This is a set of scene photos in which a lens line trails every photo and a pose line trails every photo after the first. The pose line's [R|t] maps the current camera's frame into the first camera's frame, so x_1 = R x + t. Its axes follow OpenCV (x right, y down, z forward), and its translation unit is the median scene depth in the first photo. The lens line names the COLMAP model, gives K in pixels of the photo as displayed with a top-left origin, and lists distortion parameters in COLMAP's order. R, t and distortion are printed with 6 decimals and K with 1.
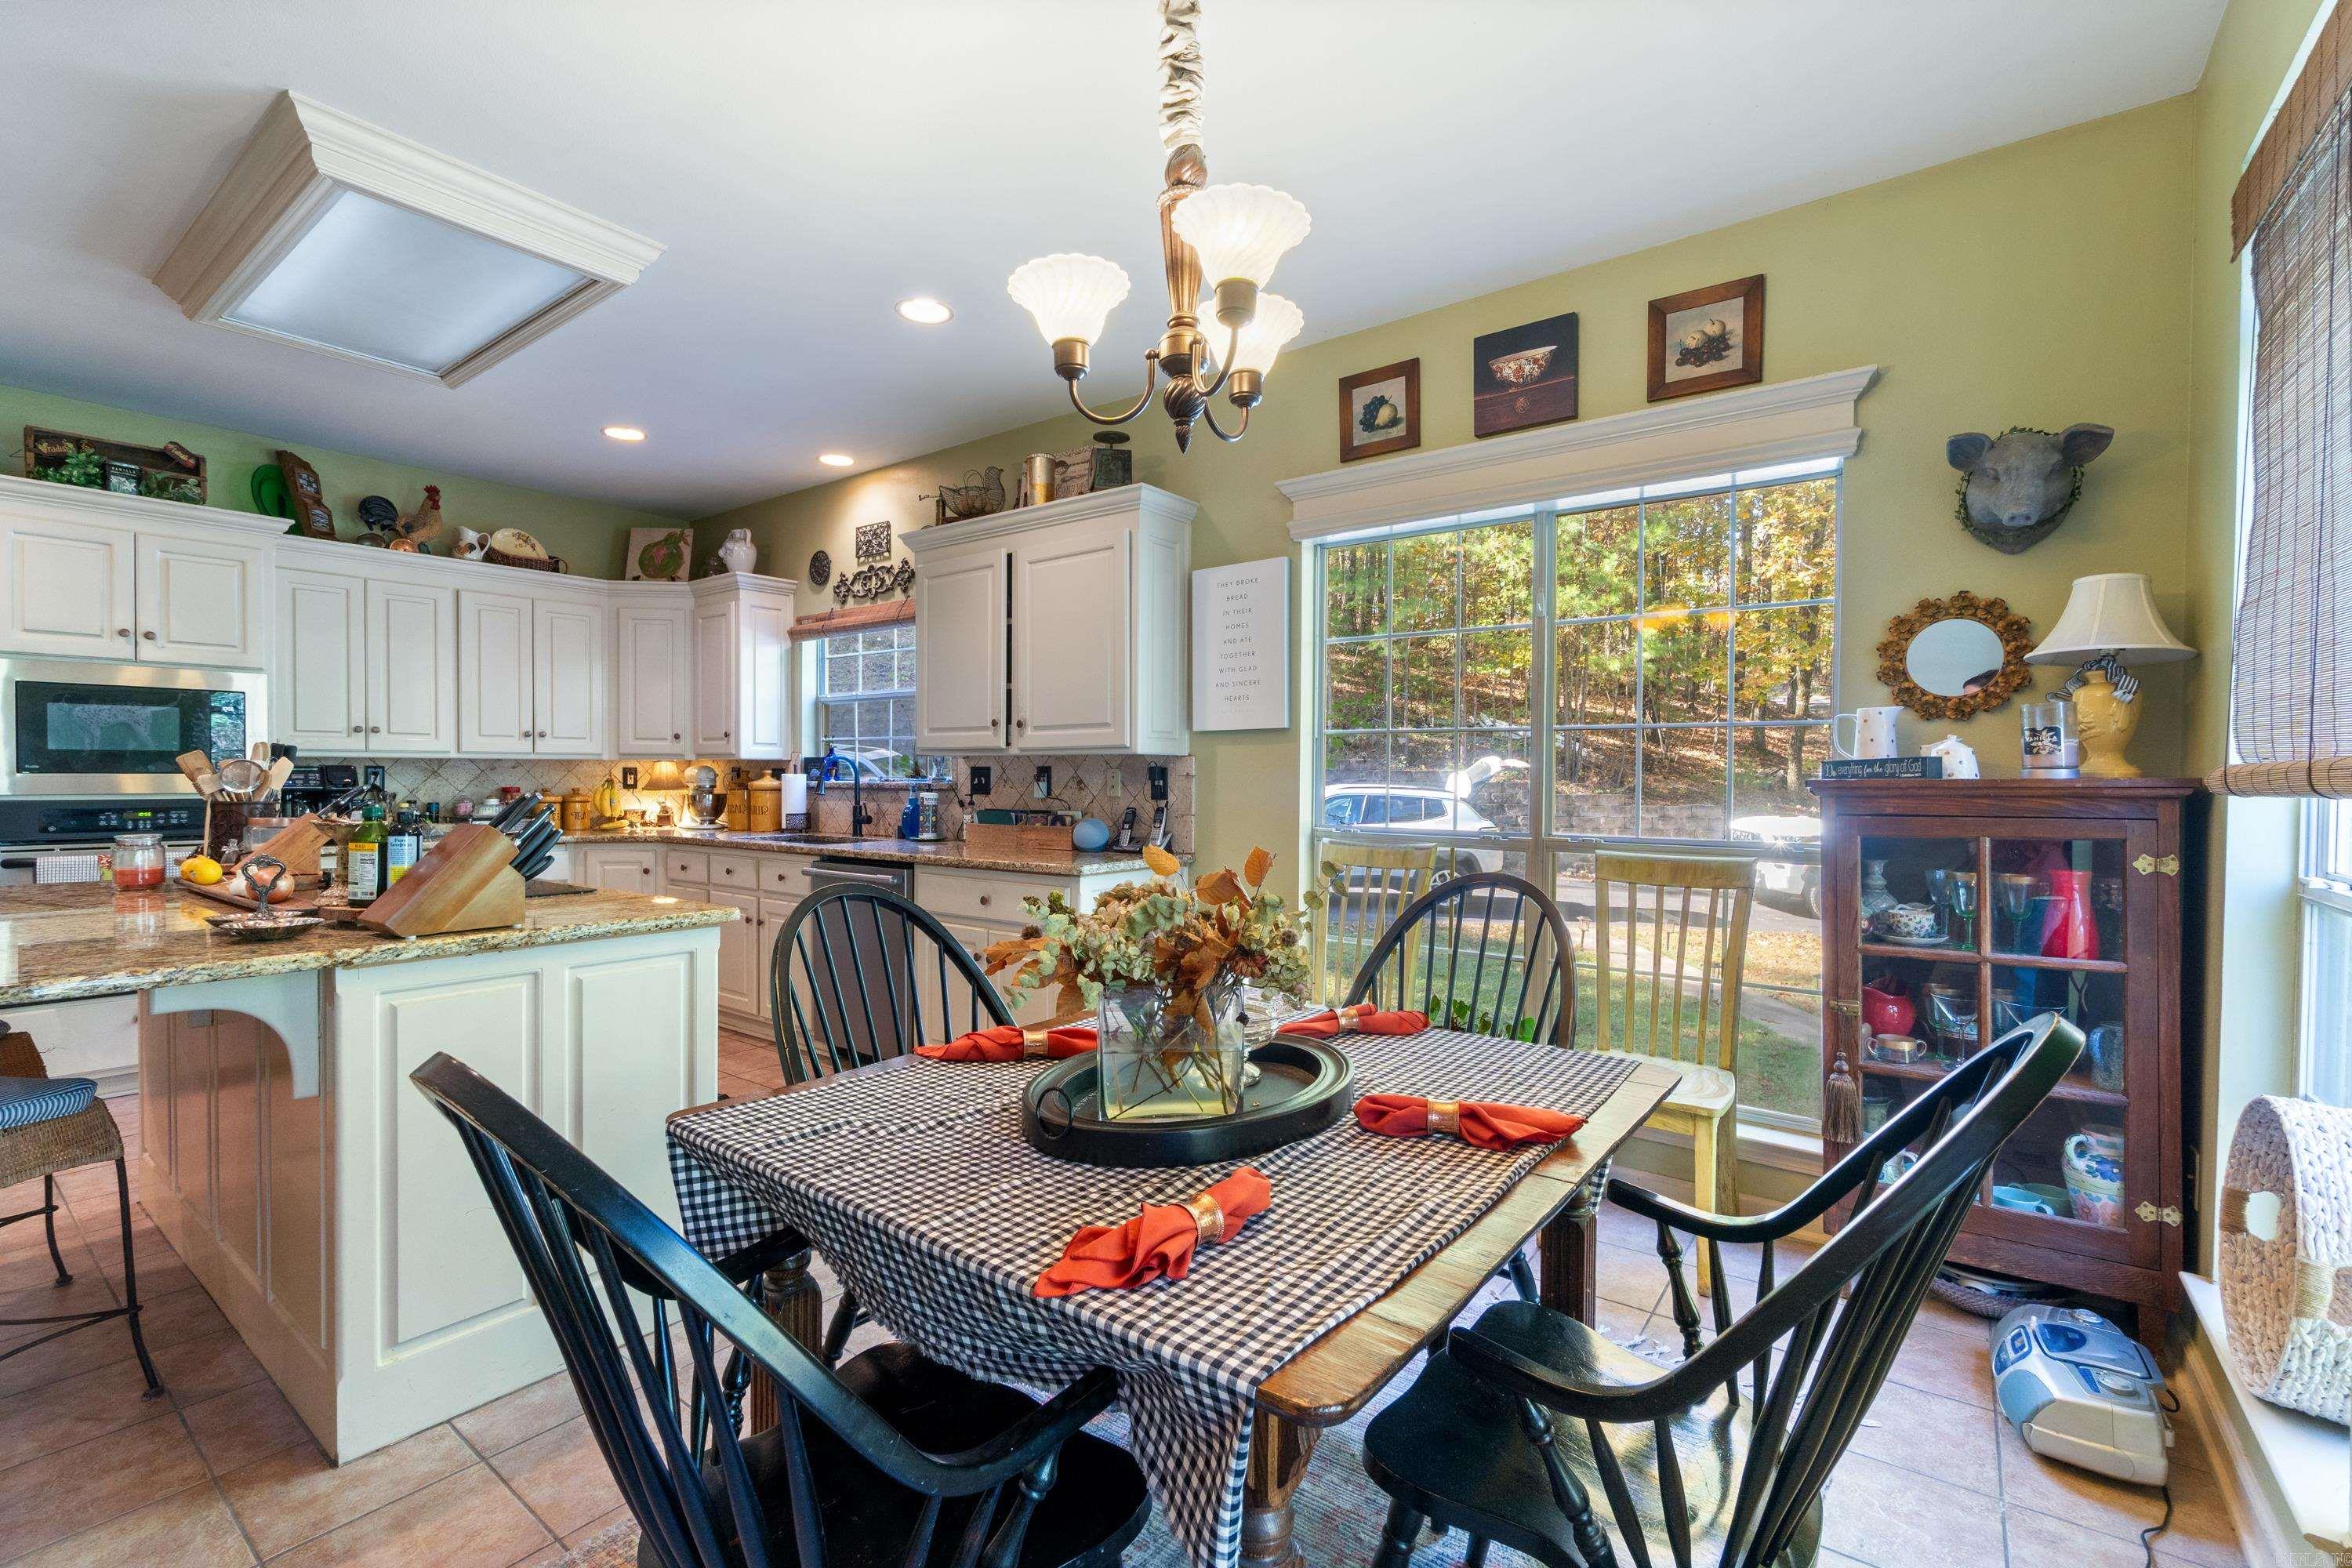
lens RADIAL K [[1022.2, 0, 1164.0], [0, 1022.2, 788.8], [0, 0, 1]] dist [-0.008294, 0.001811]
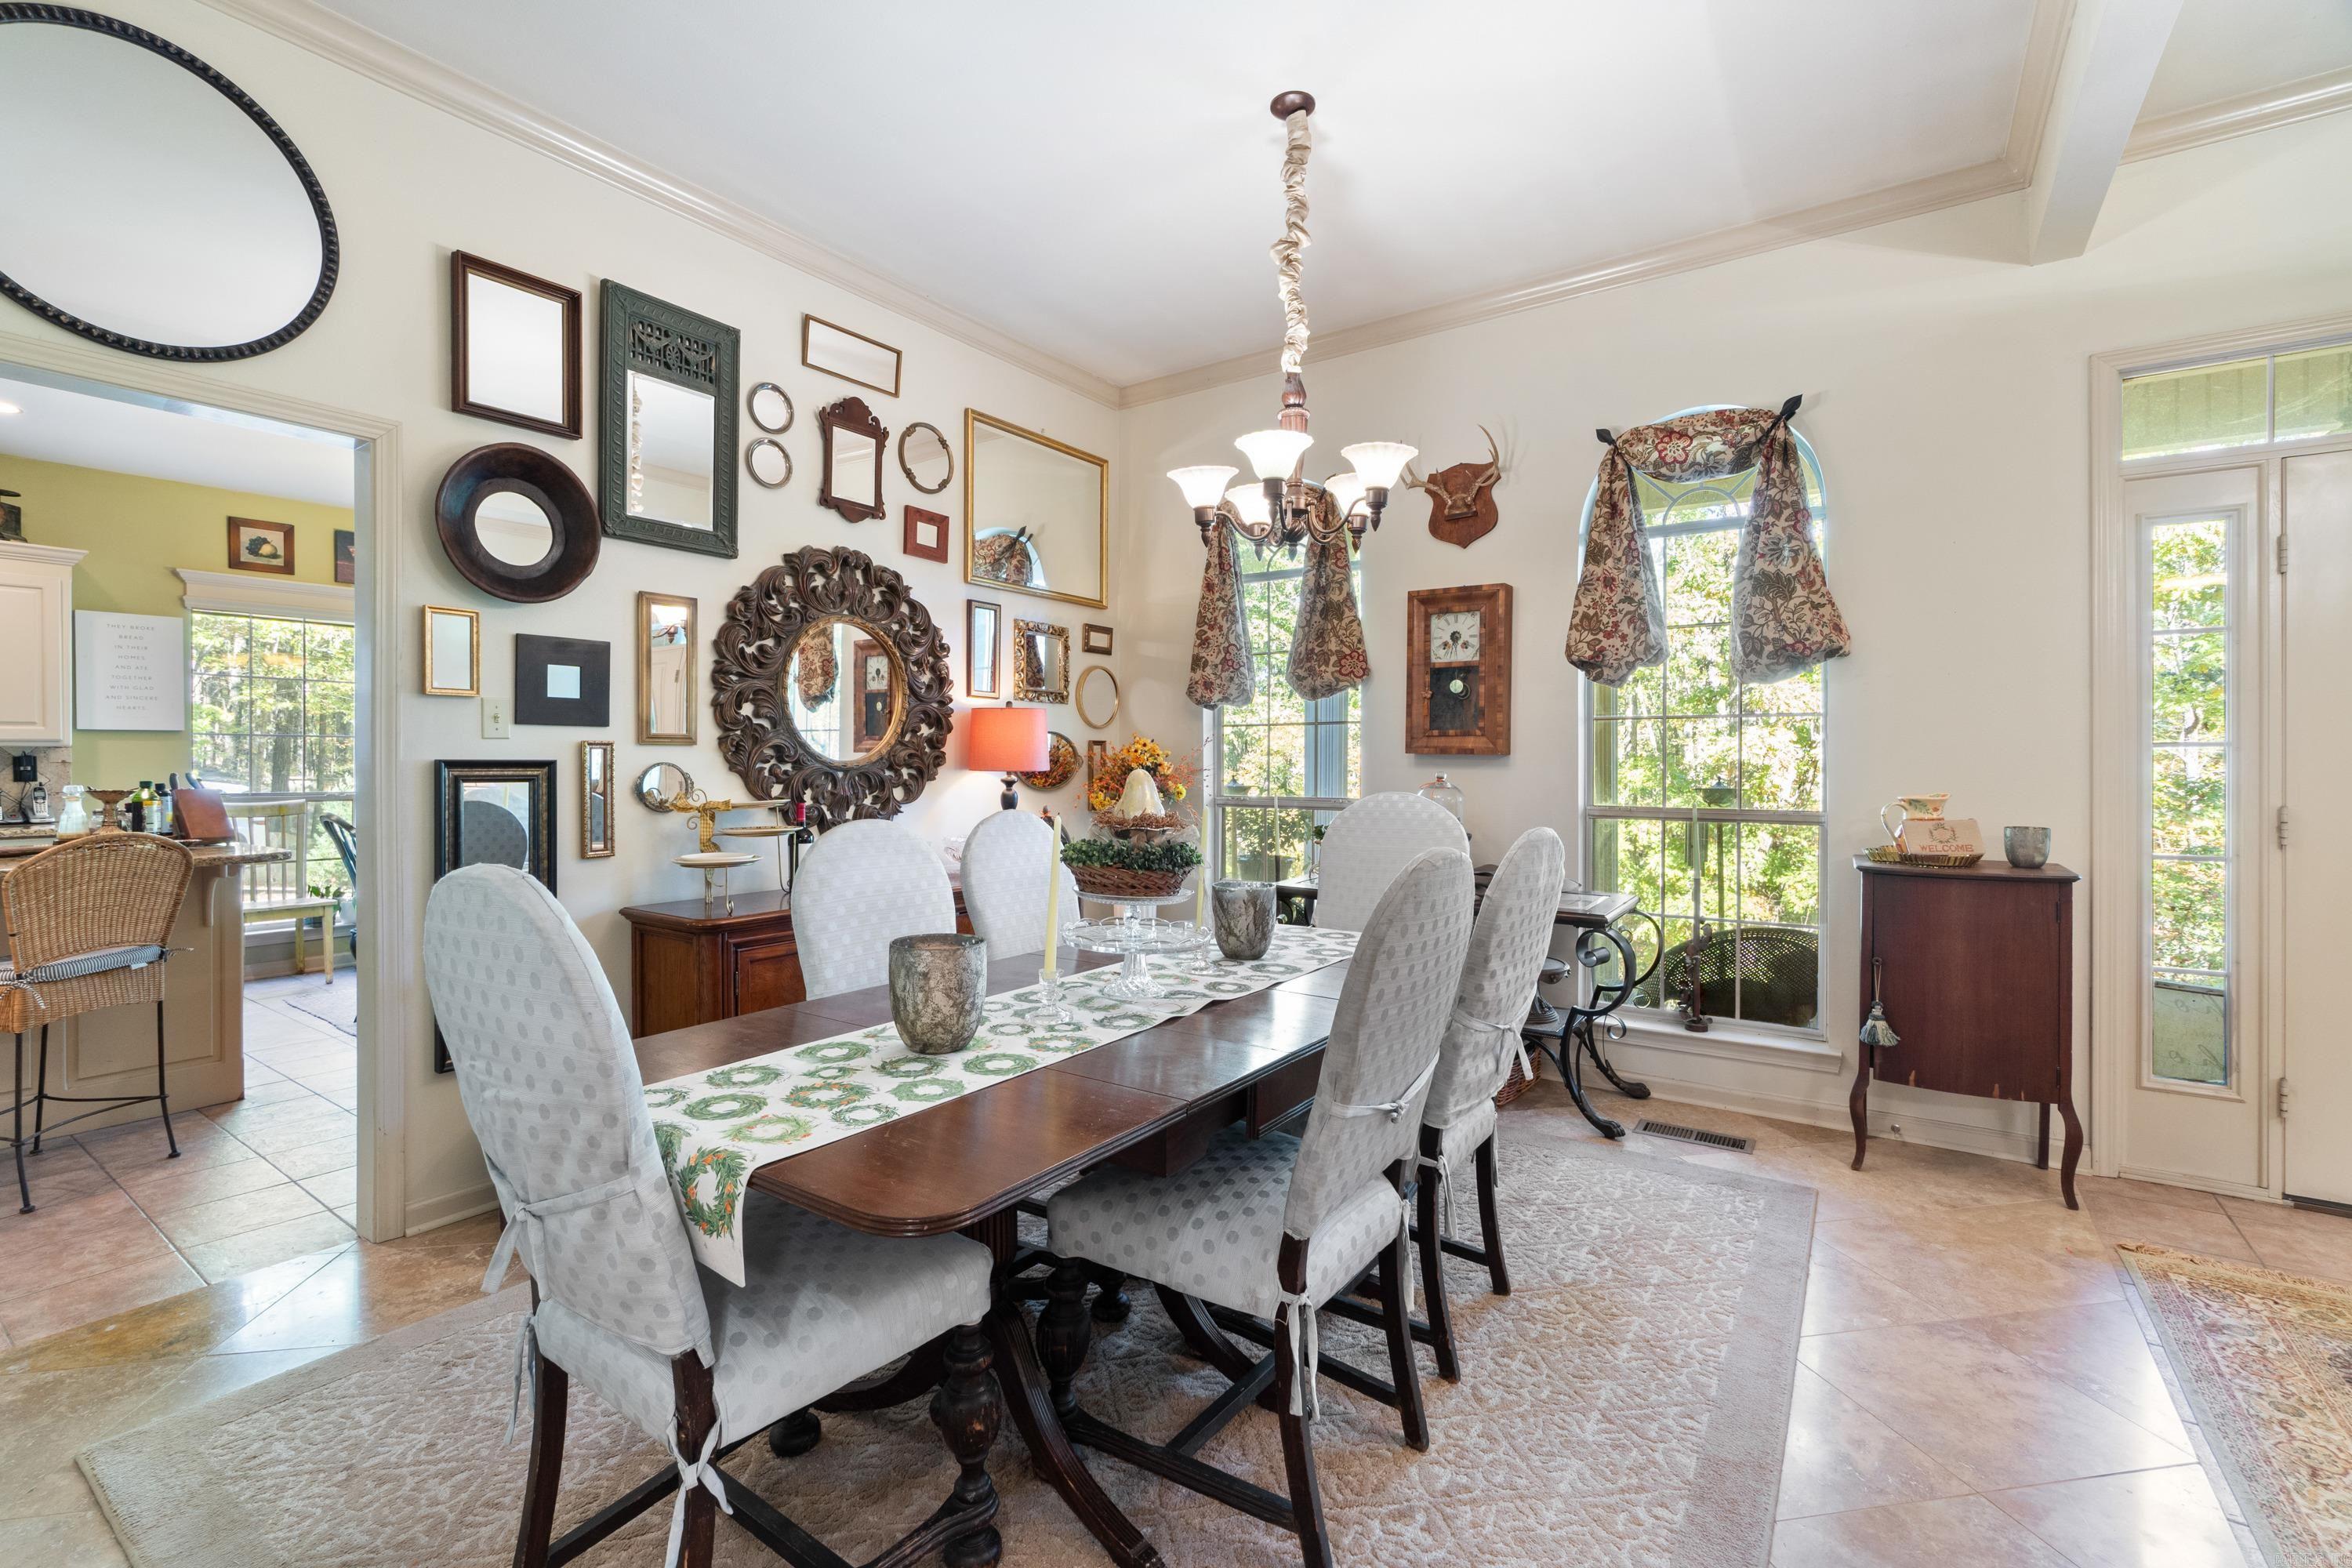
lens RADIAL K [[1022.2, 0, 1149.0], [0, 1022.2, 759.8], [0, 0, 1]] dist [-0.008294, 0.001811]
pose [[-0.034269, -0.000812, 0.999412, -1.148382], [0.014346, 0.999896, 0.001305, 0.001898], [-0.999310, 0.014382, -0.034254, -0.304988]]
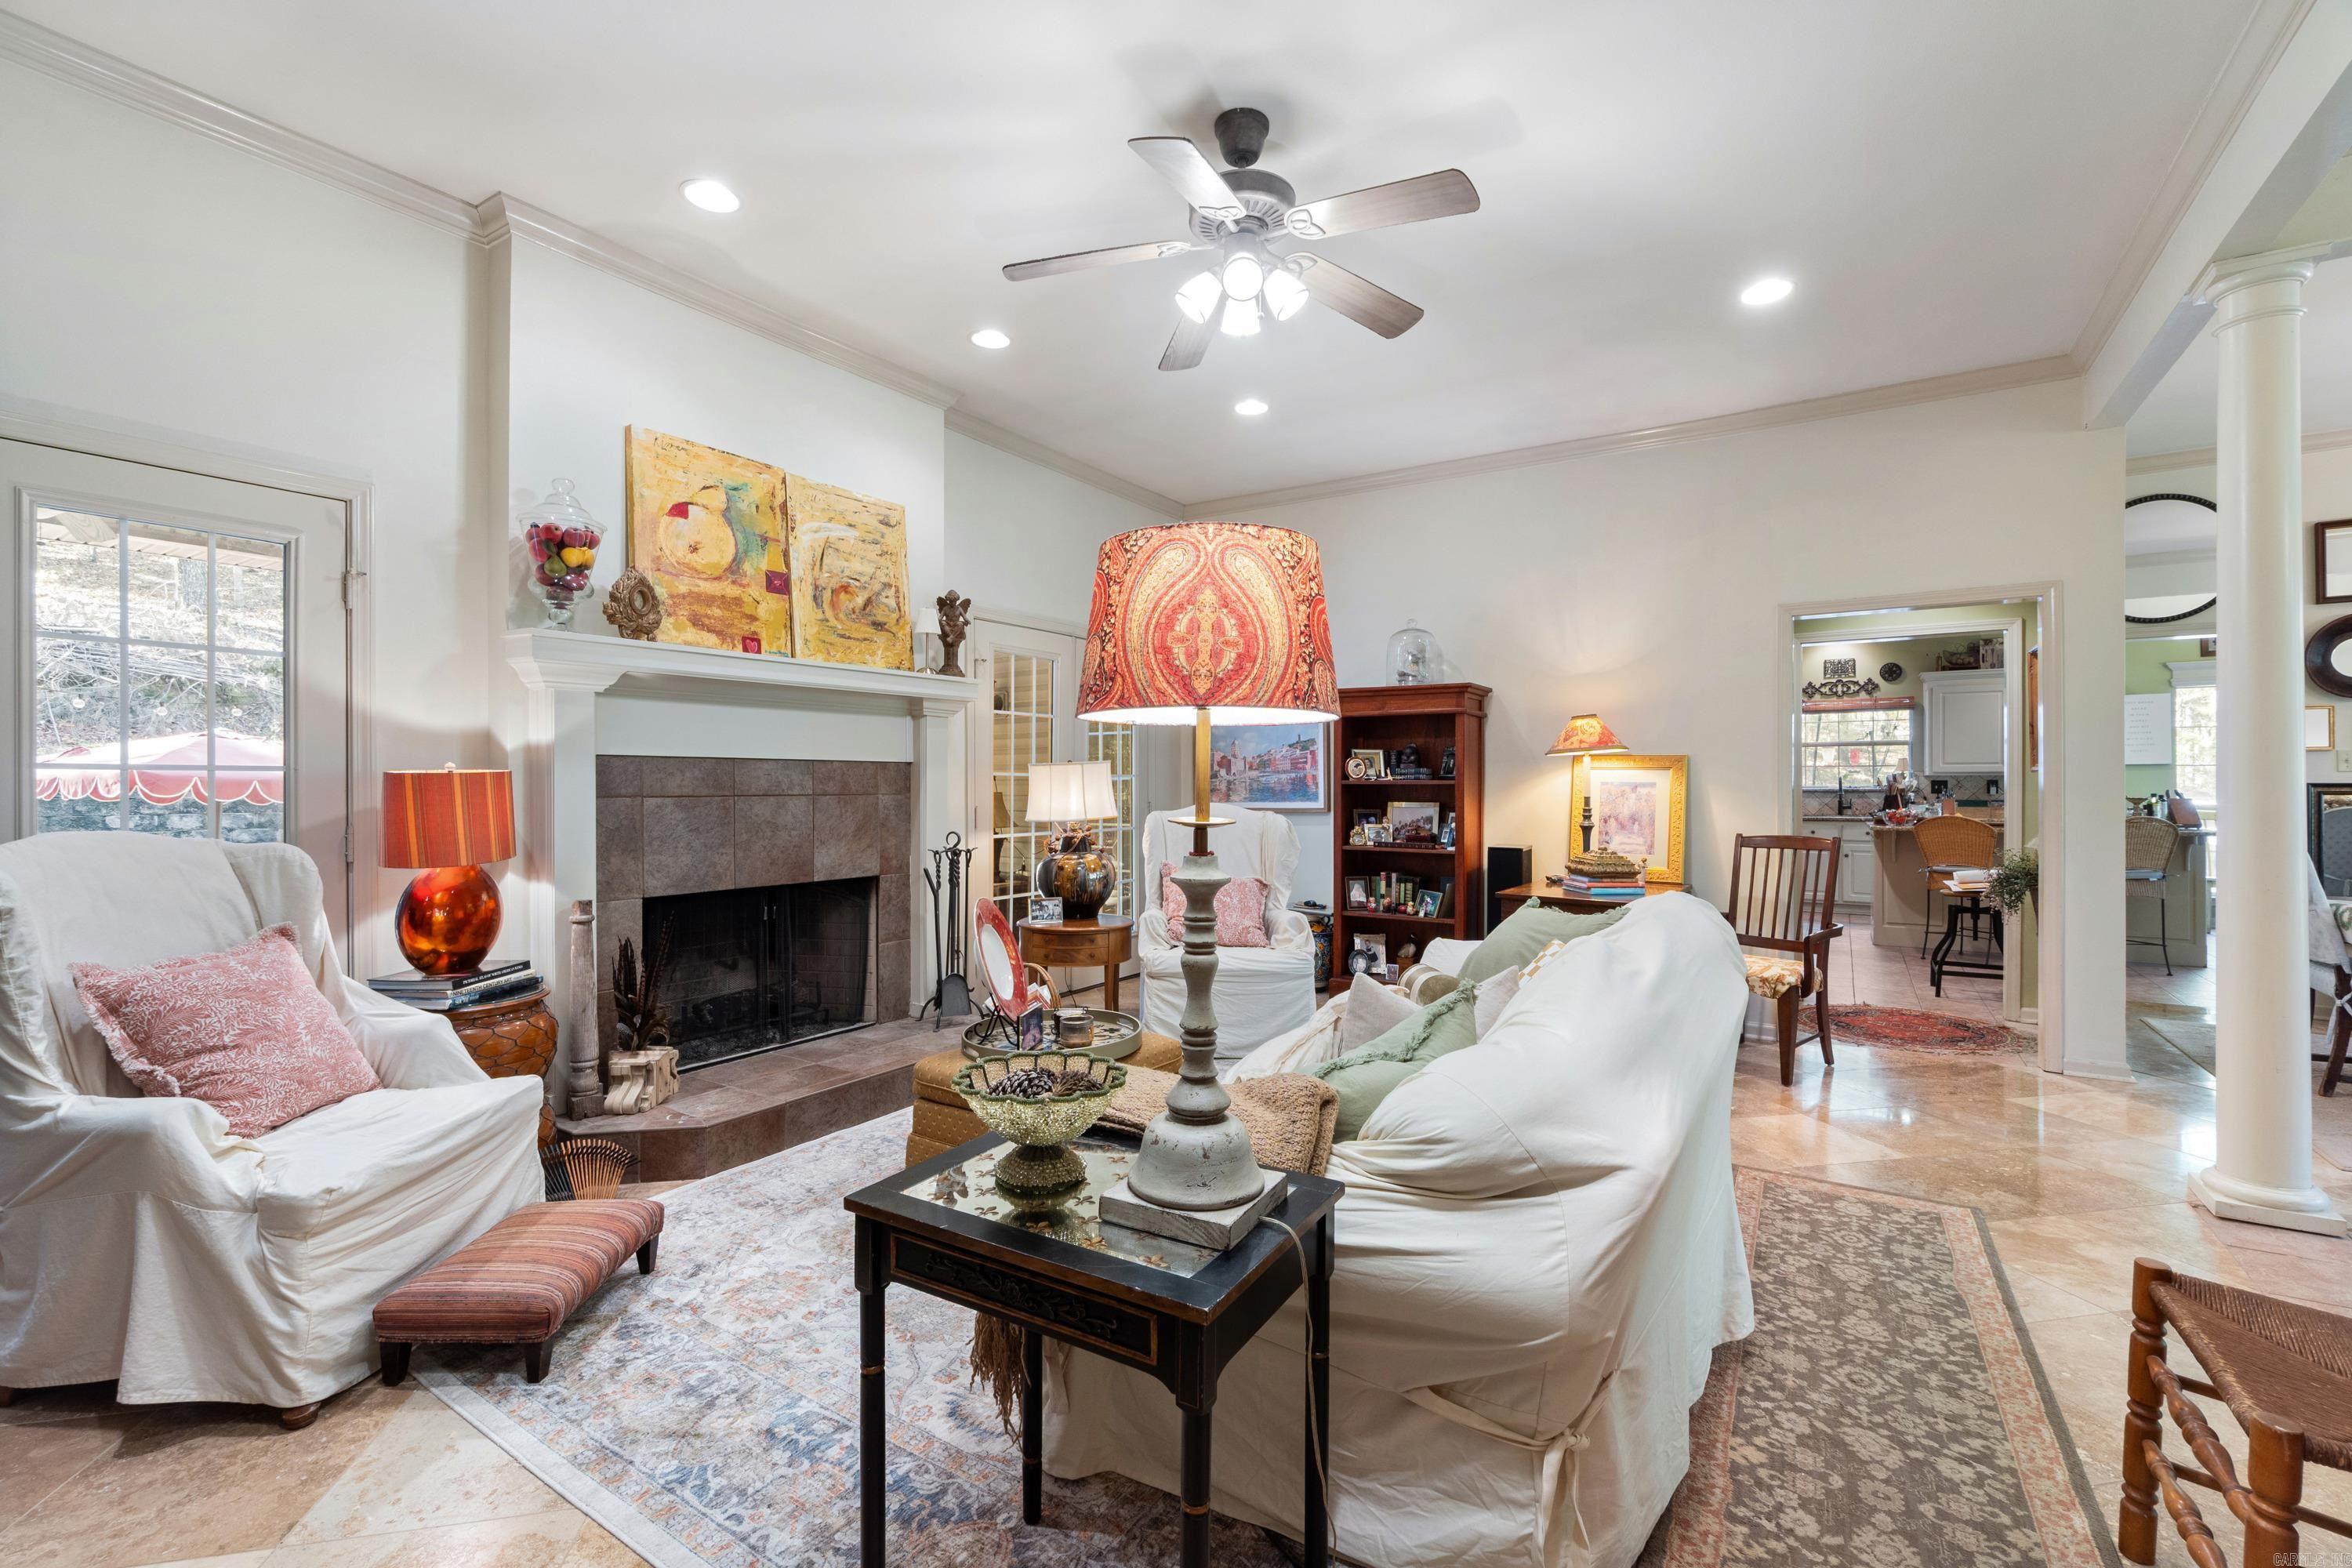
lens RADIAL K [[1022.2, 0, 1167.5], [0, 1022.2, 788.1], [0, 0, 1]] dist [-0.008294, 0.001811]
pose [[0.997519, -0.007257, 0.070017, -1.949276], [0.008068, 0.999903, -0.011319, 0.005324], [-0.069928, 0.011856, 0.997482, -0.999523]]
